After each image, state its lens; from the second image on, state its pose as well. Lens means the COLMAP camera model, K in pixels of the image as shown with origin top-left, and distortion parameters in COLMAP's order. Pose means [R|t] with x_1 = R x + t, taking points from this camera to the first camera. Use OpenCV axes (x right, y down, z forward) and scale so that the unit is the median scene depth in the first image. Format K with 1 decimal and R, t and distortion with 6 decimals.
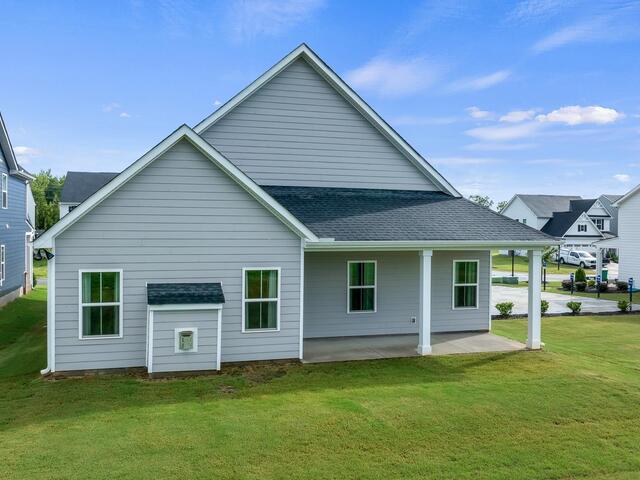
lens RADIAL K [[600.0, 0, 320.0], [0, 600.0, 240.0], [0, 0, 1]] dist [-0.013198, -0.032871]
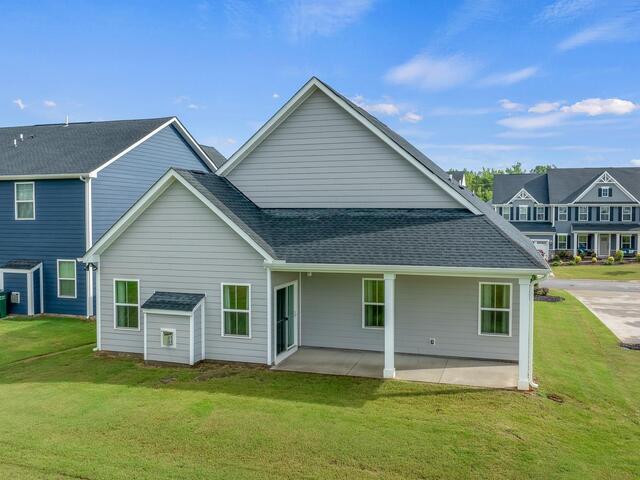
lens RADIAL K [[600.0, 0, 320.0], [0, 600.0, 240.0], [0, 0, 1]] dist [-0.013198, -0.032871]
pose [[0.825717, 0.017193, -0.563823, 0.736775], [-0.005198, 0.999725, 0.022874, -0.070232], [0.564061, -0.015957, 0.825579, 0.128297]]
